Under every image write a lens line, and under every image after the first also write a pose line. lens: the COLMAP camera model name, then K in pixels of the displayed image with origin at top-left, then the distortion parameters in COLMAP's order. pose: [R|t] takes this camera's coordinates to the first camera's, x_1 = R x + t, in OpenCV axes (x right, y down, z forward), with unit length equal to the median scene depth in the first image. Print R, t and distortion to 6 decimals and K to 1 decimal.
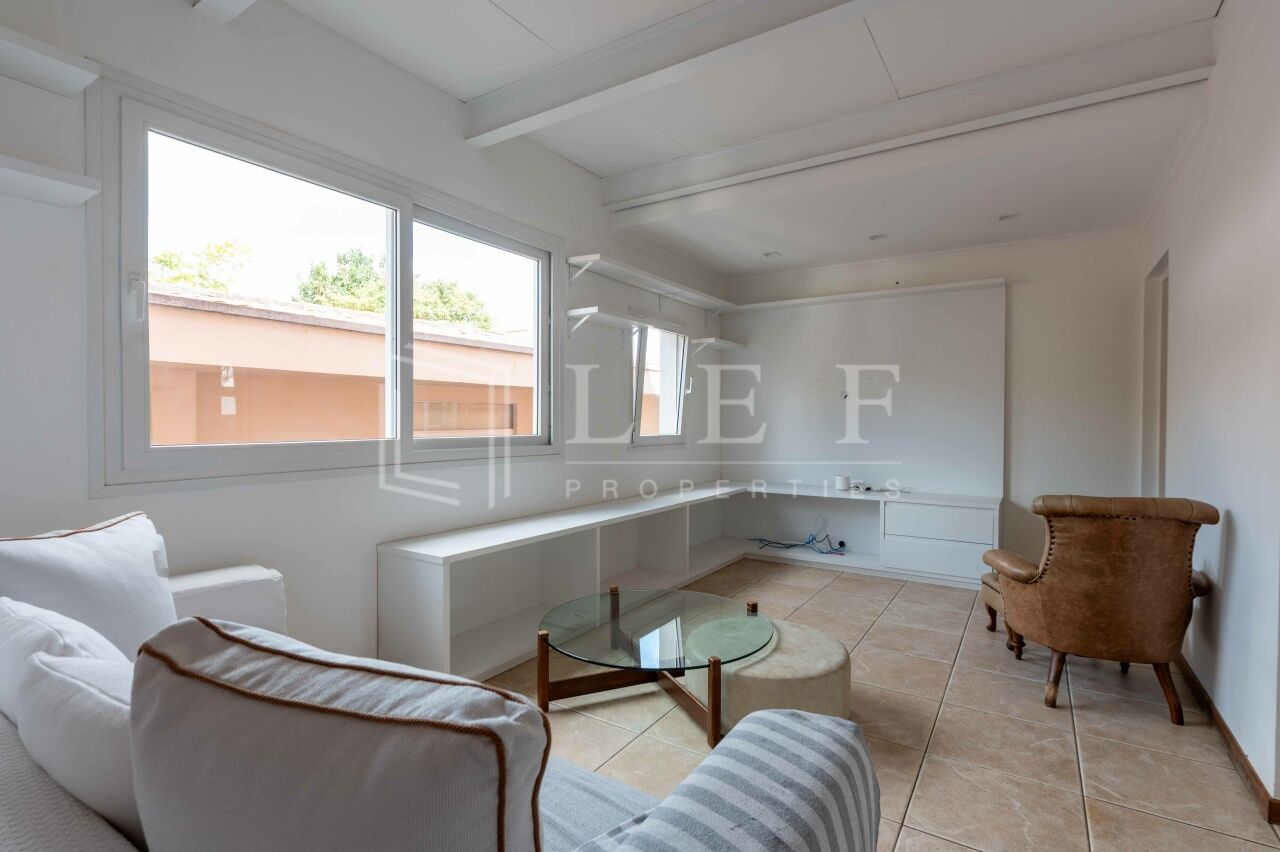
lens RADIAL K [[608.6, 0, 640.0], [0, 608.6, 426.0], [0, 0, 1]] dist [-0.002227, -0.000439]
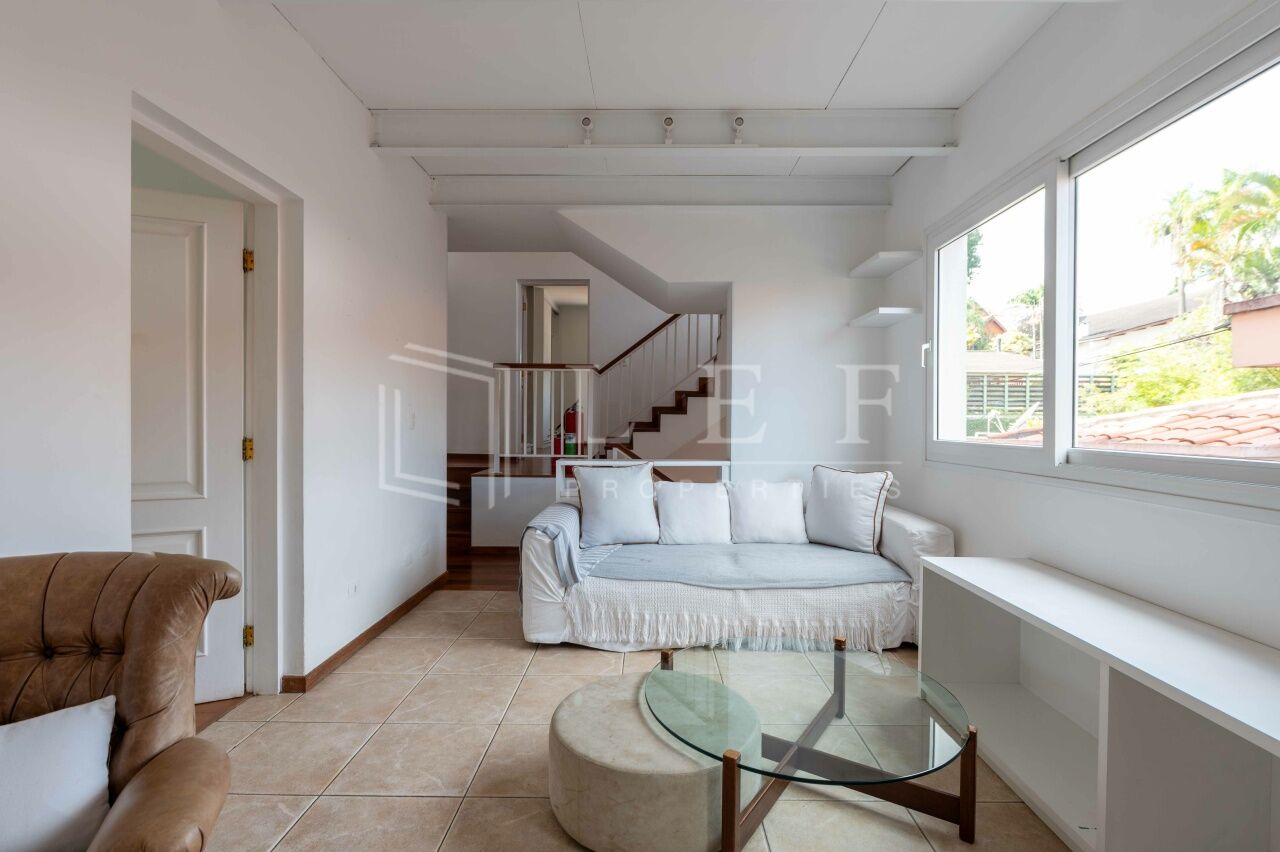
lens RADIAL K [[608.6, 0, 640.0], [0, 608.6, 426.0], [0, 0, 1]] dist [-0.002227, -0.000439]
pose [[-0.846892, -0.001687, -0.531762, 0.693438], [-0.015420, 0.999652, 0.021385, -0.022410], [0.531541, 0.026311, -0.846624, 1.789689]]
